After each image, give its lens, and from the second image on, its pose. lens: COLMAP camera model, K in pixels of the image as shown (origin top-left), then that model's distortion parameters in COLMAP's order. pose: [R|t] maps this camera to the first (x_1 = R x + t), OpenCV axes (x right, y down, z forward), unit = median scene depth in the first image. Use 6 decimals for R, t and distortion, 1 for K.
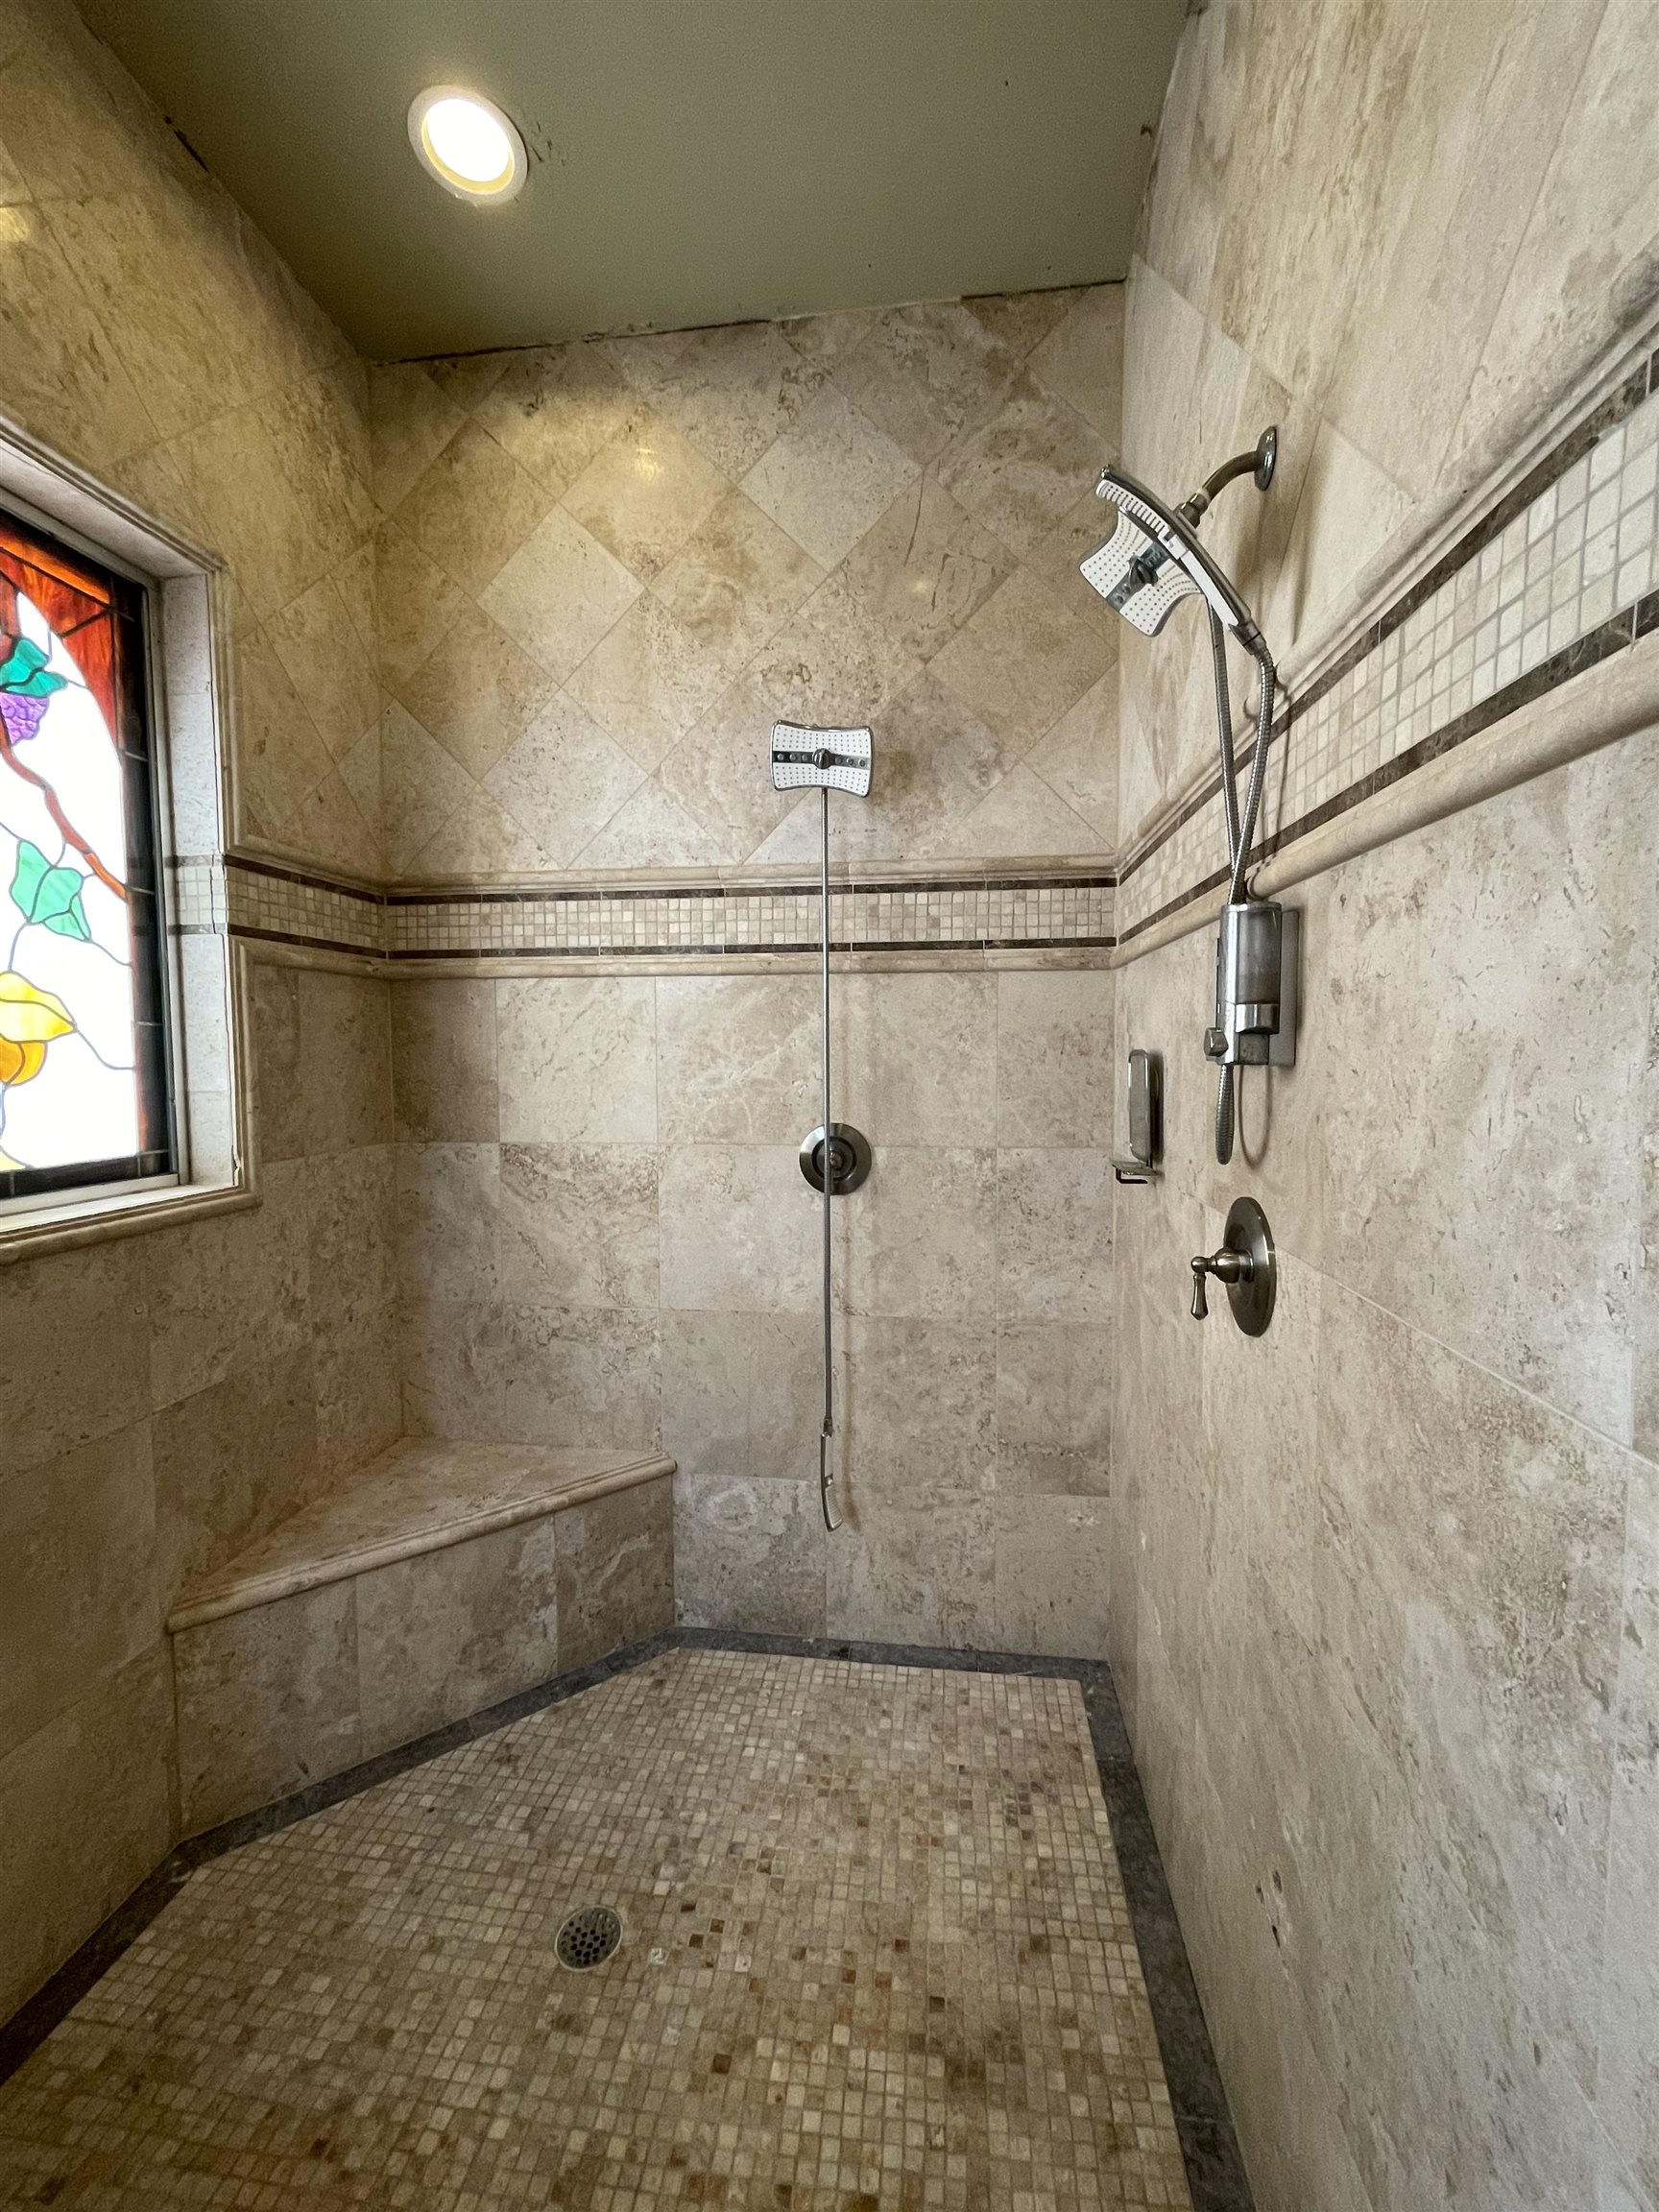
lens RADIAL K [[892.0, 0, 829.5], [0, 892.0, 1106.0], [0, 0, 1]] dist [-0.000675, -0.000029]
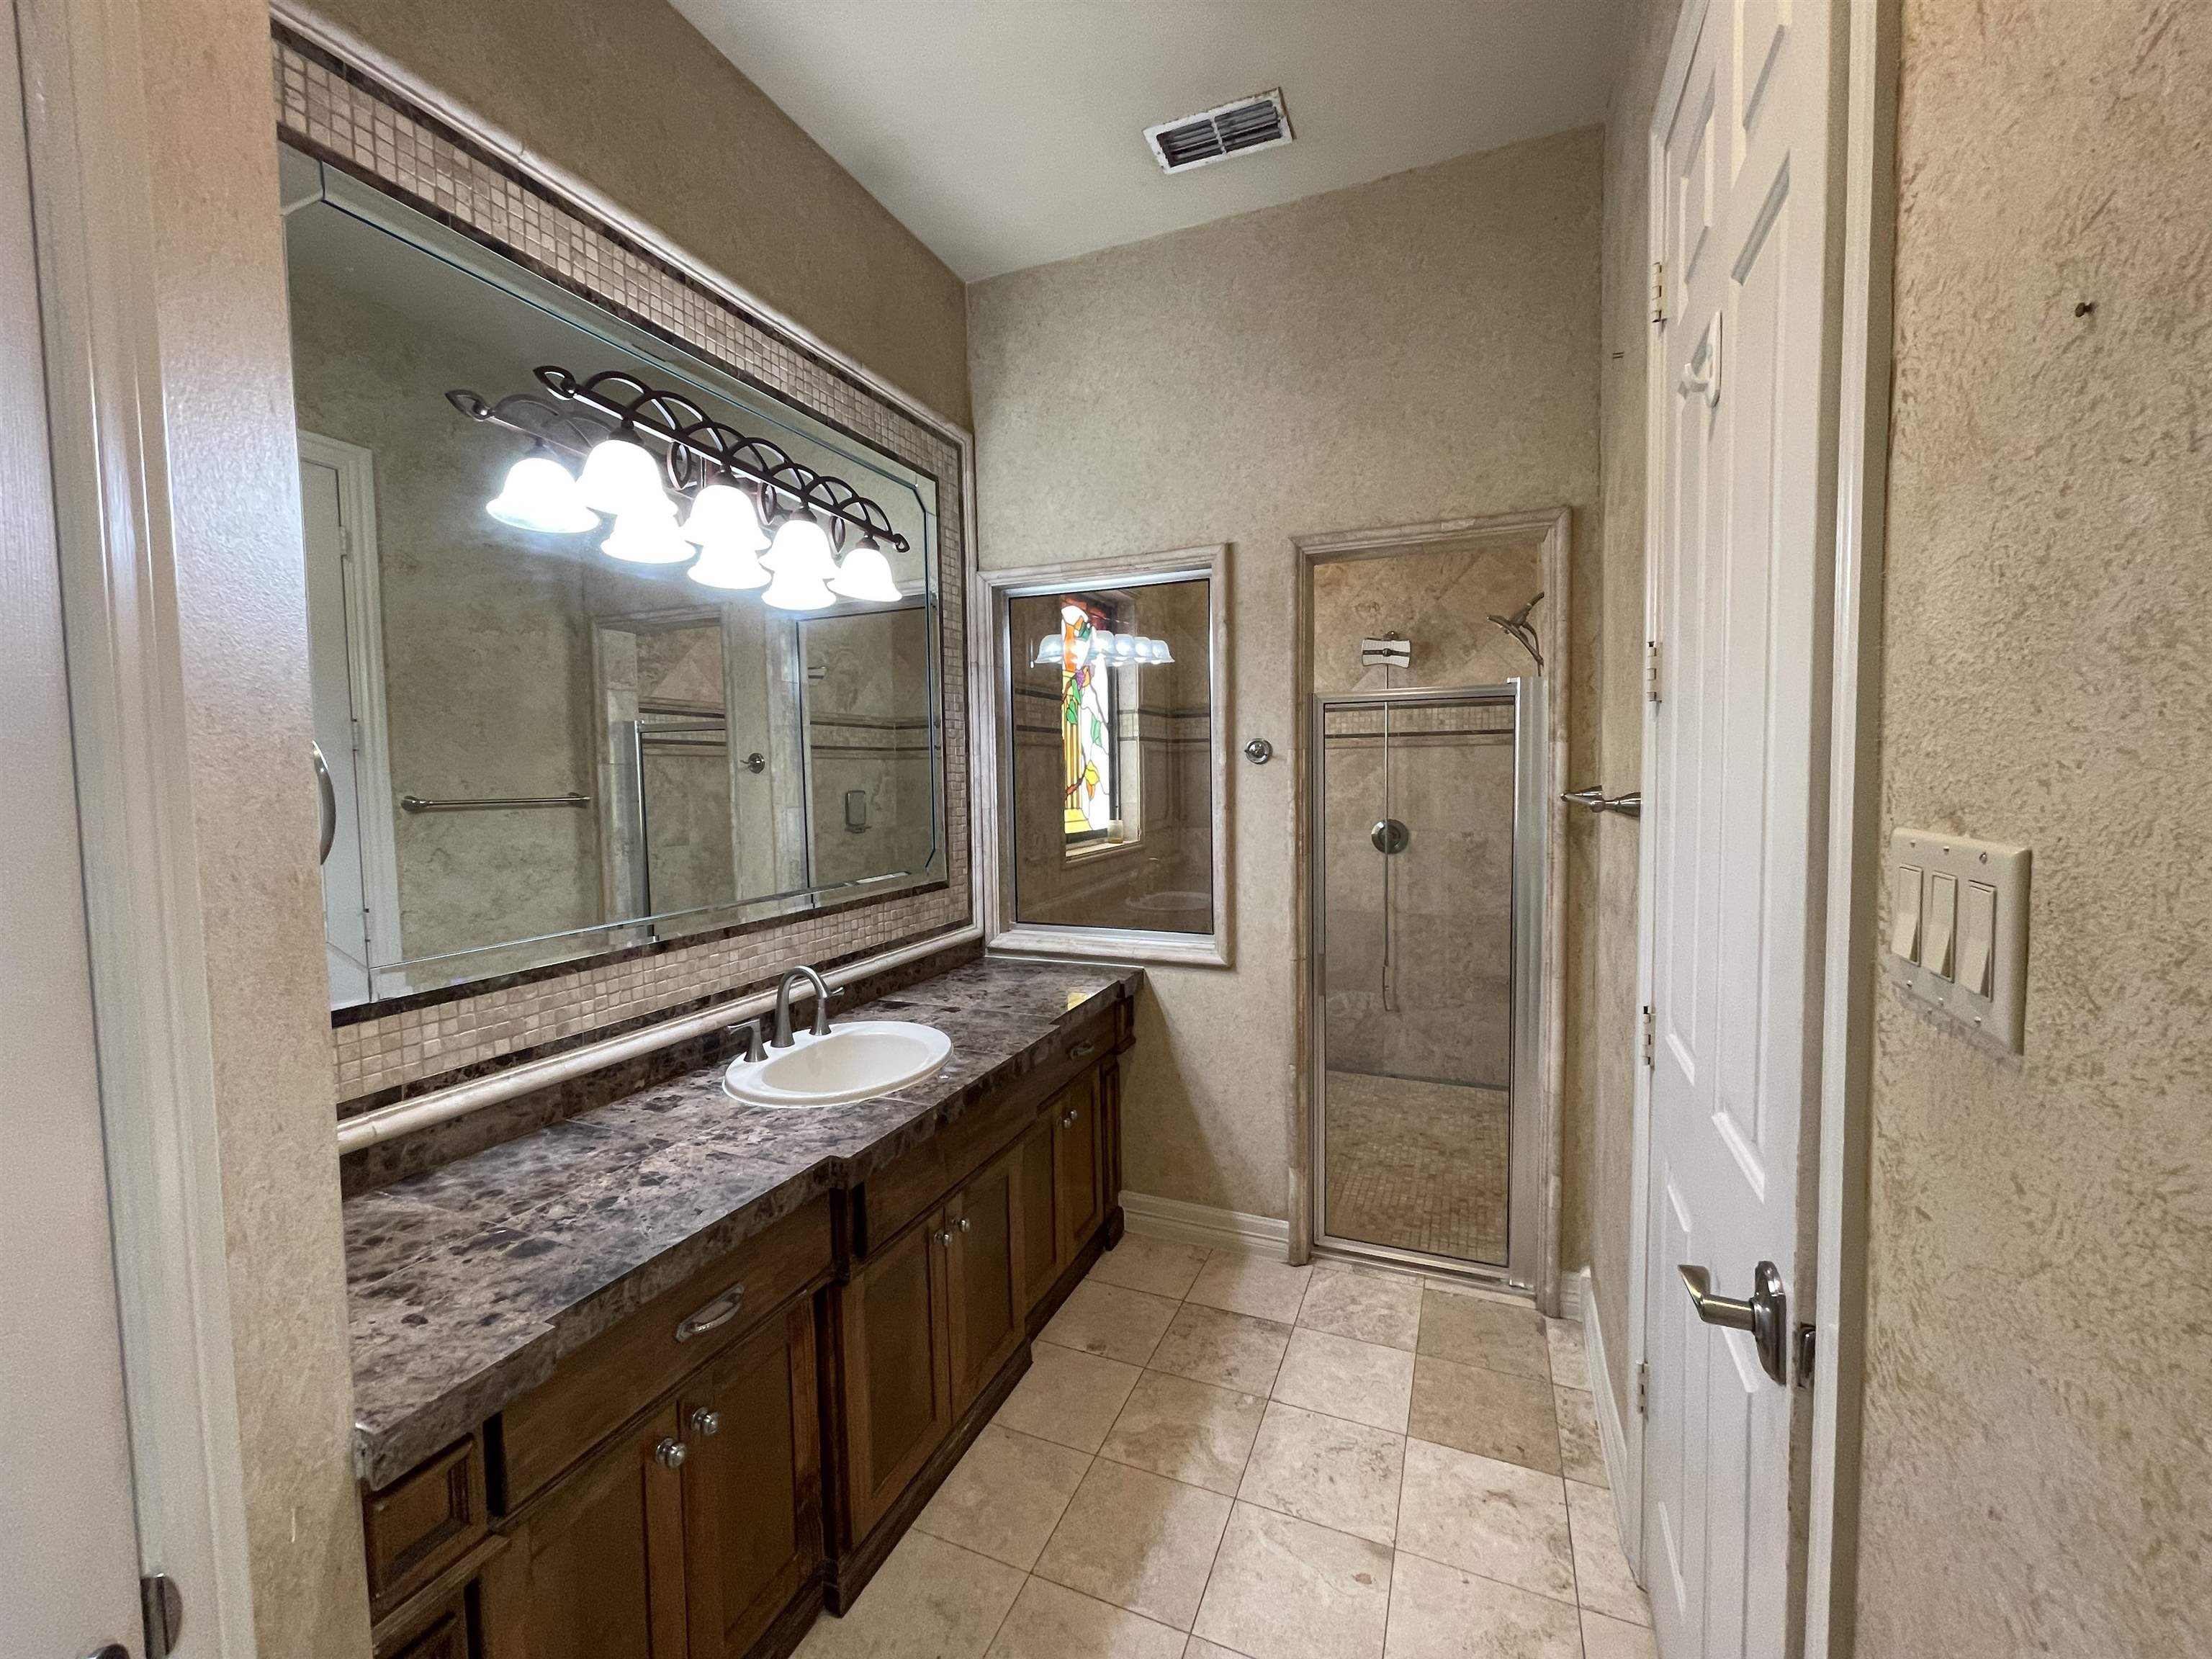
lens RADIAL K [[892.0, 0, 1095.4], [0, 892.0, 825.0], [0, 0, 1]] dist [-0.000675, -0.000029]
pose [[0.962484, 0.005779, -0.271275, -0.092181], [-0.008532, 0.999923, -0.008971, 0.057817], [0.271203, 0.010949, 0.962460, -1.201019]]
